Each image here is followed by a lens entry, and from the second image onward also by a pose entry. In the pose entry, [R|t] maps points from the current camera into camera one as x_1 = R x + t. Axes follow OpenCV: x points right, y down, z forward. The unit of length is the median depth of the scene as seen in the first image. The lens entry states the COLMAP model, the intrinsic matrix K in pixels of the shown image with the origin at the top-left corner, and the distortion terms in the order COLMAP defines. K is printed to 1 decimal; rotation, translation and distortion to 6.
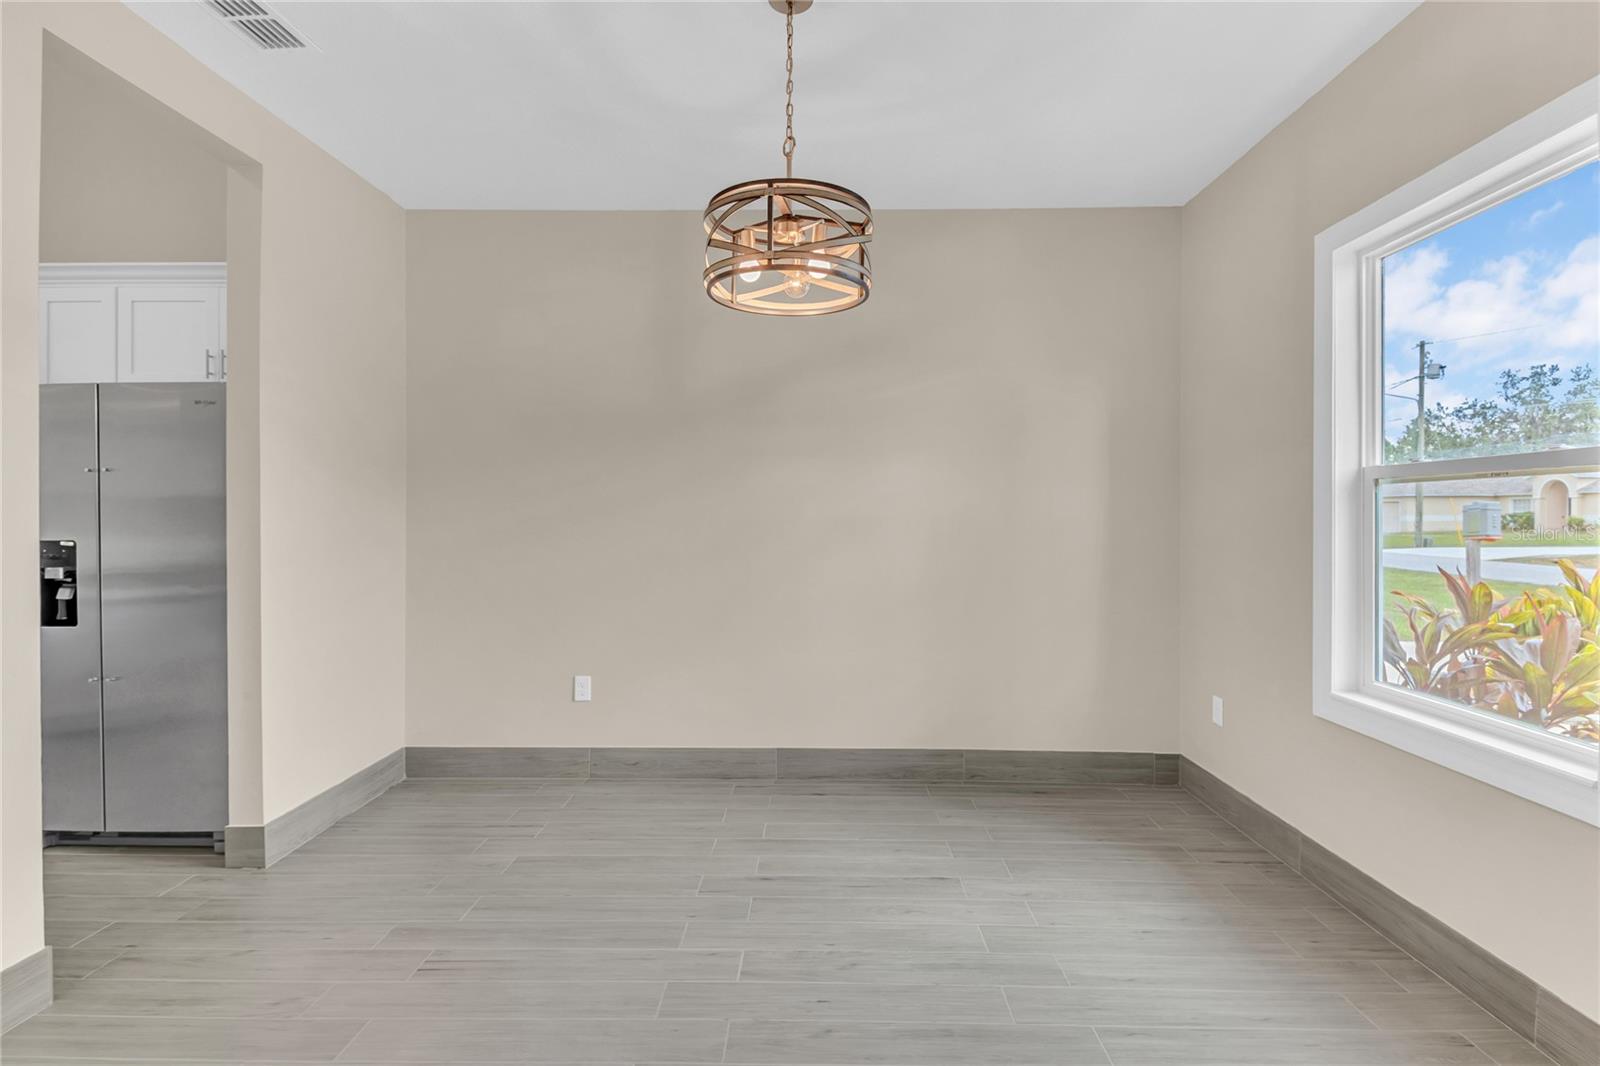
lens RADIAL K [[729.4, 0, 804.0], [0, 729.4, 524.7], [0, 0, 1]] dist [0.001883, -0.009129]
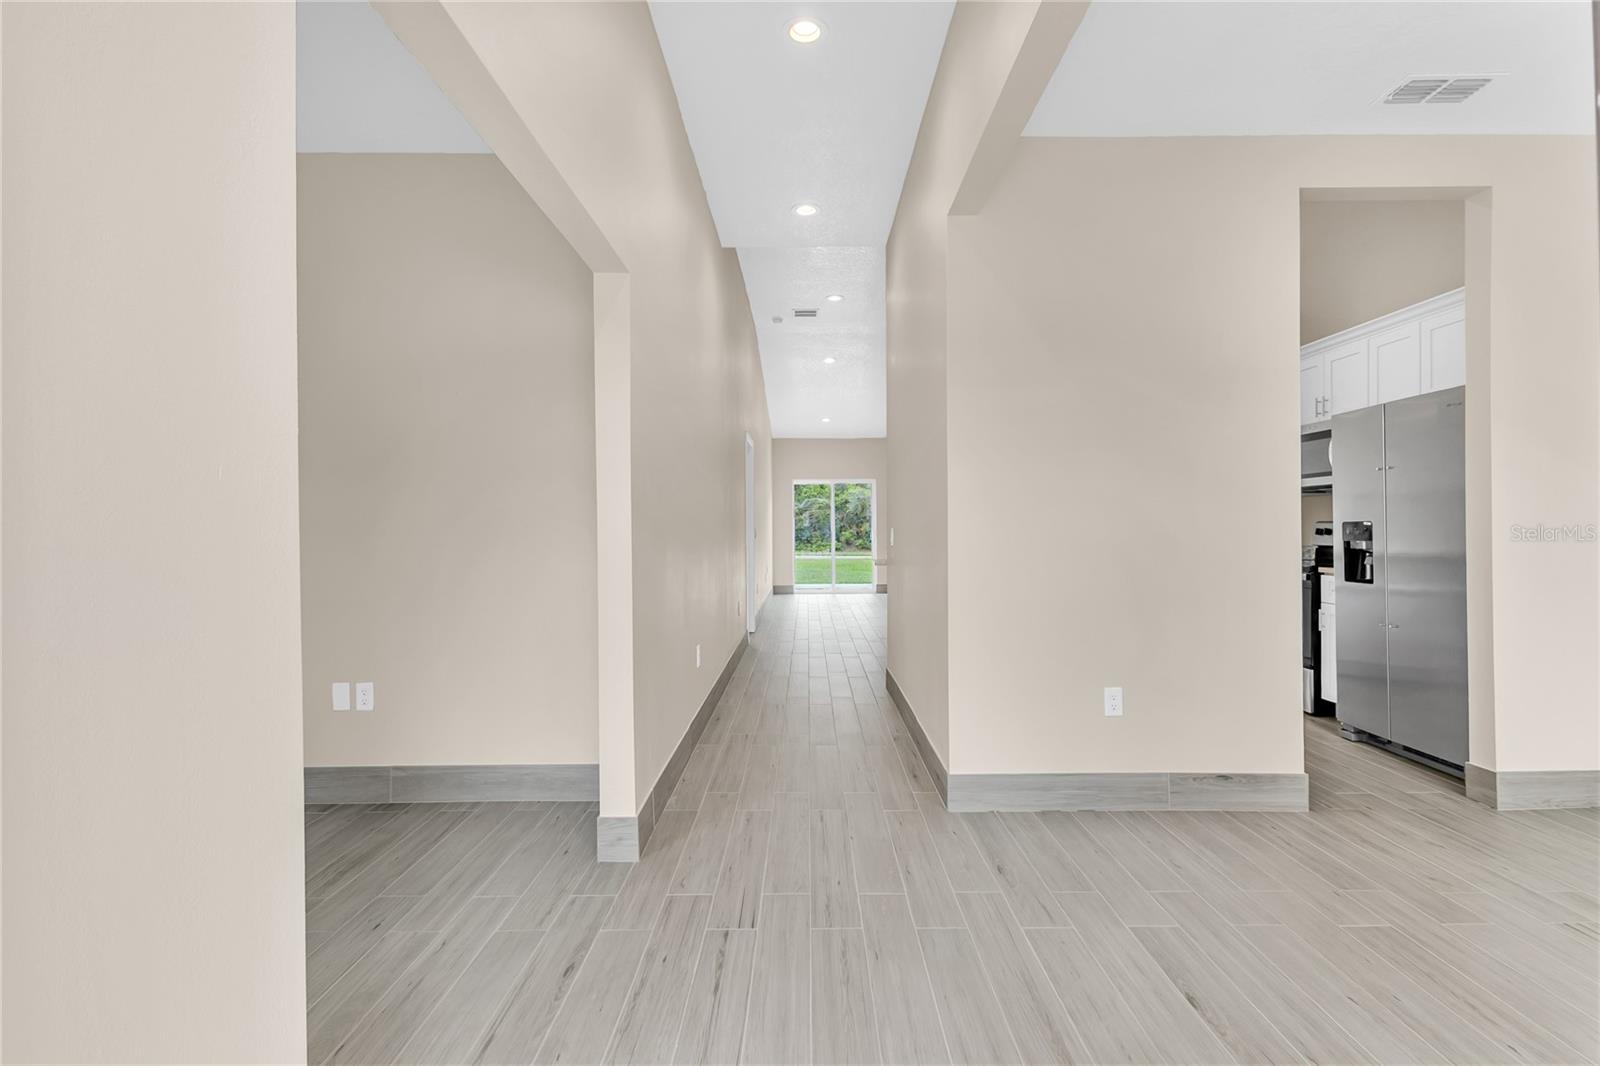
lens RADIAL K [[762.9, 0, 773.2], [0, 762.9, 528.7], [0, 0, 1]] dist [-0.003312, -0.000868]
pose [[-0.042304, 0.005859, -0.999088, 0.529936], [0.007771, 0.999954, 0.005535, 0.019134], [0.999075, -0.007530, -0.042347, -0.084390]]
